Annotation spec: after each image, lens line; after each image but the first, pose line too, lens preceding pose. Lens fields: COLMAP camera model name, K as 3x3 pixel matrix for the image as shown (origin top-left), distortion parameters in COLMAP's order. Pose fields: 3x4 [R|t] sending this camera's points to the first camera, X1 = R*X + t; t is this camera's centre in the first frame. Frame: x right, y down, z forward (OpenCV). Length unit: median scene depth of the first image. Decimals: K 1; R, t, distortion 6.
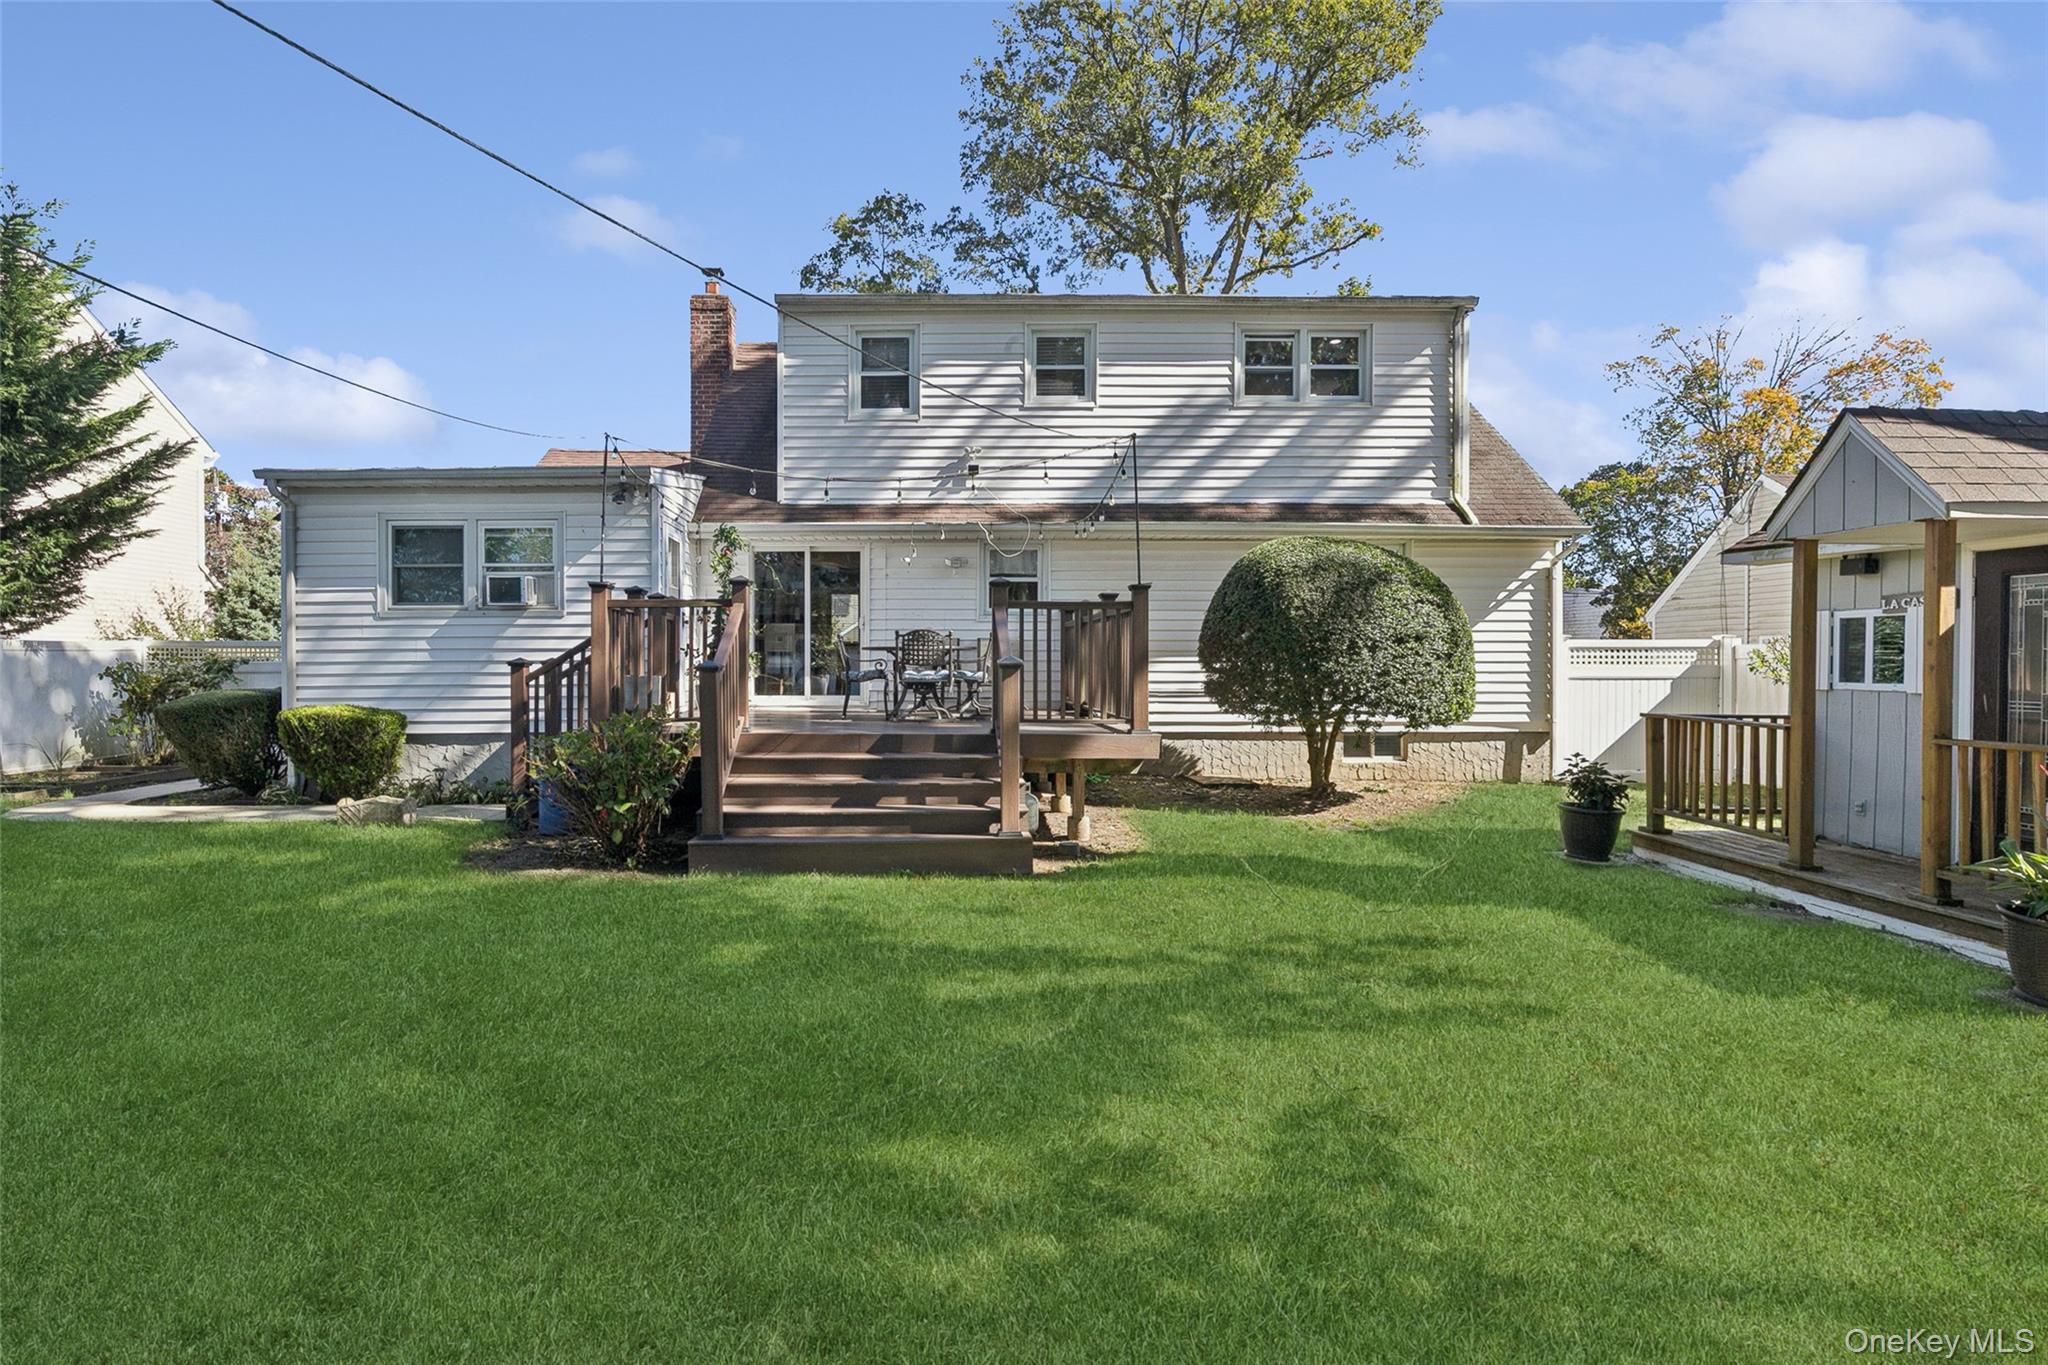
lens RADIAL K [[986.5, 0, 943.2], [0, 986.5, 673.9], [0, 0, 1]] dist [-0.009313, 0.001406]
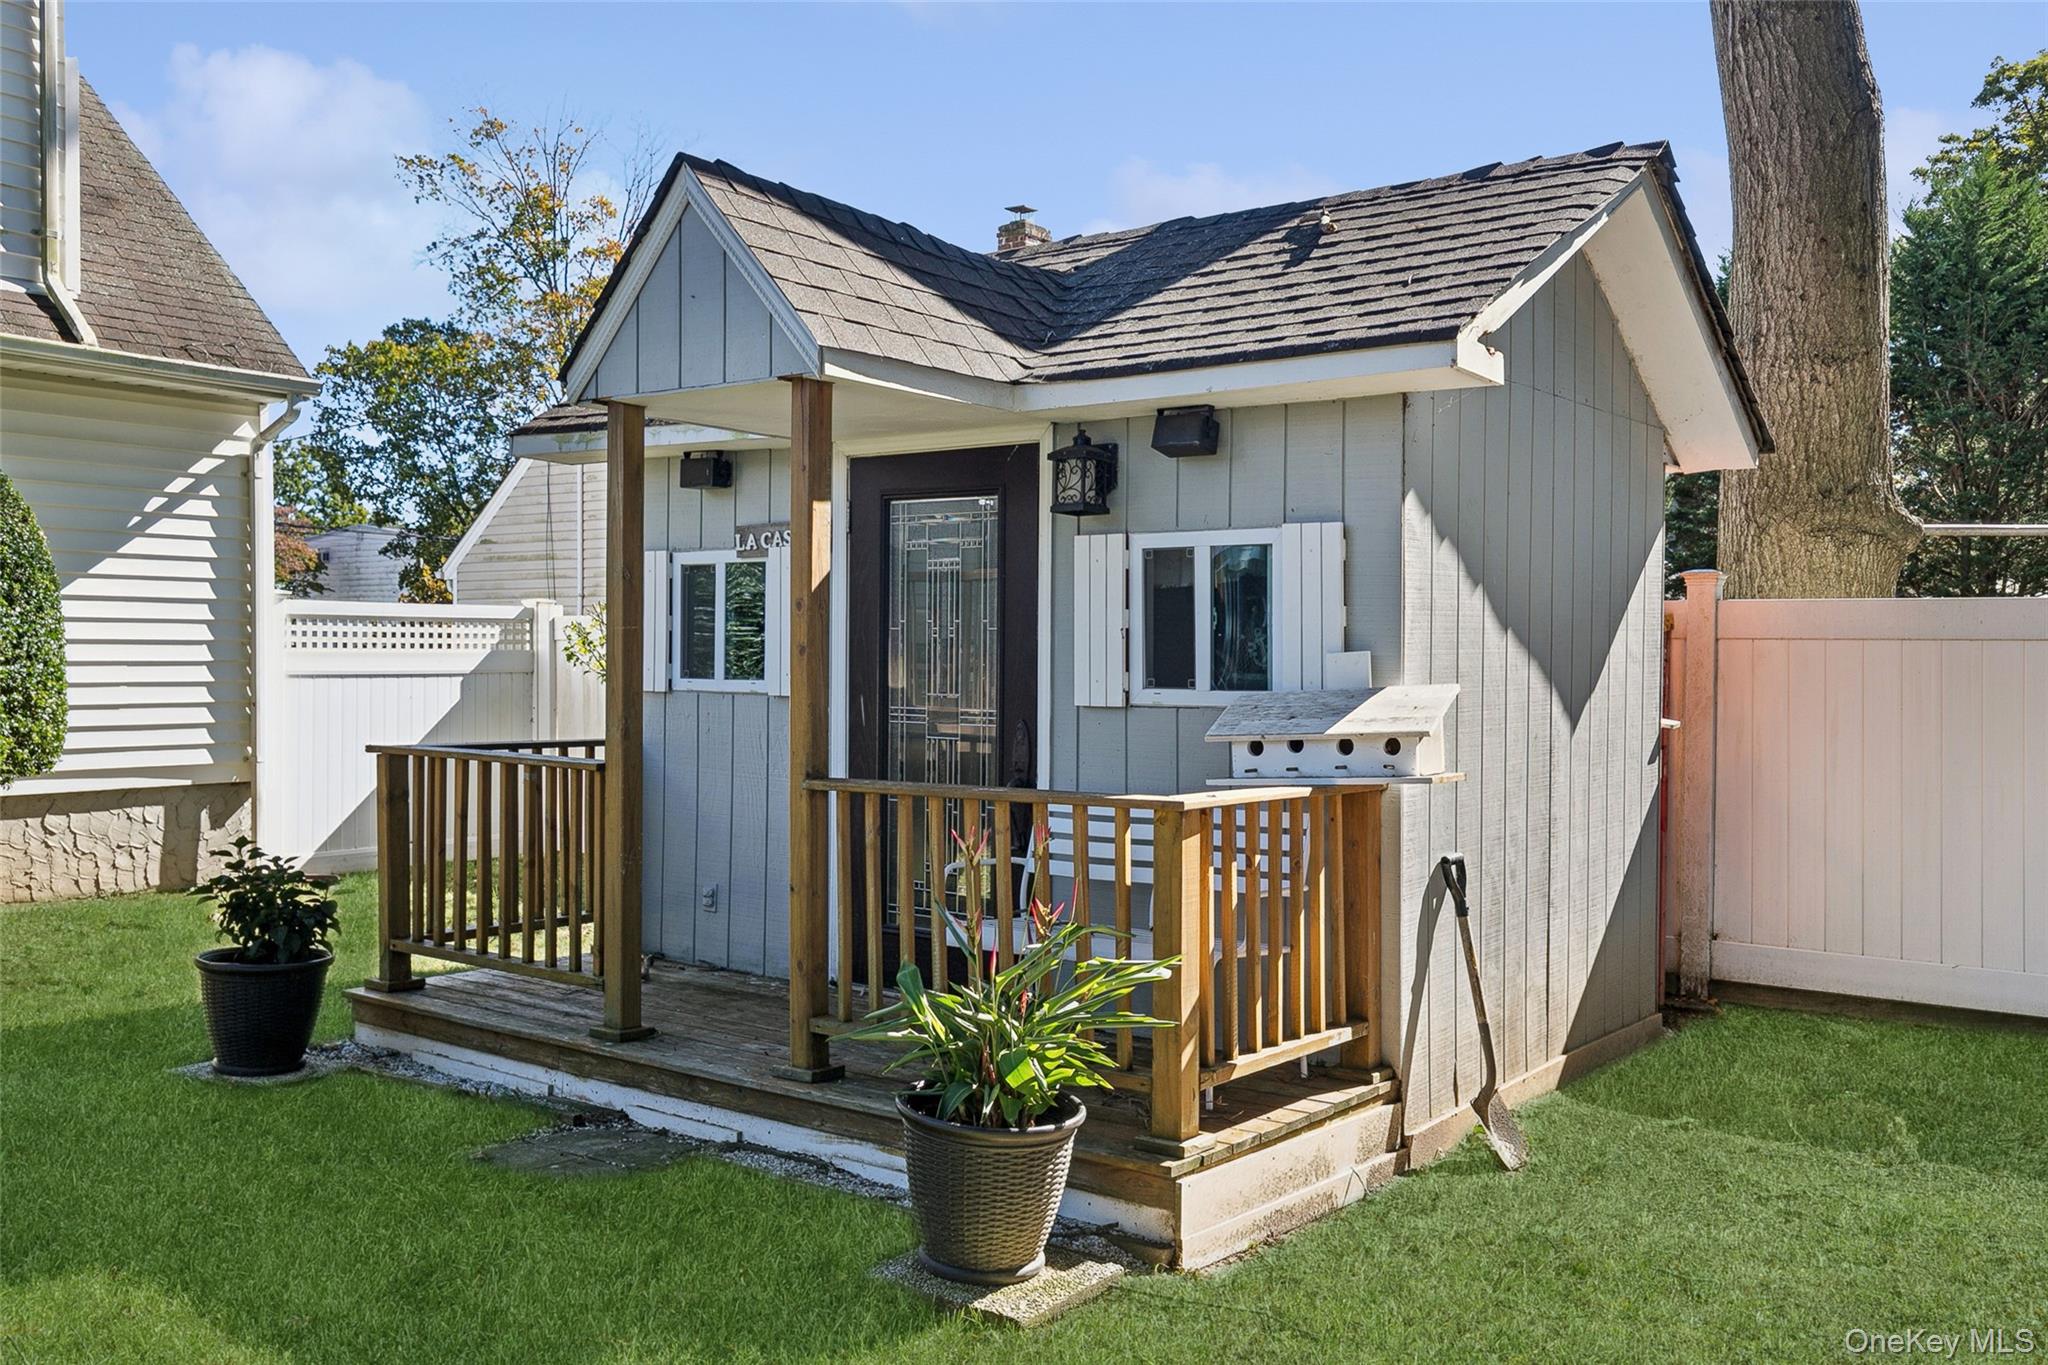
lens RADIAL K [[1758.3, 0, 1024.0], [0, 1758.3, 682.5], [0, 0, 1]] dist [-0.000640, 0.004733]
pose [[0.603975, -0.009872, 0.796942, 0.163035], [0.004135, 0.999949, 0.009253, 0.001700], [-0.796992, -0.002293, 0.603985, 0.165861]]
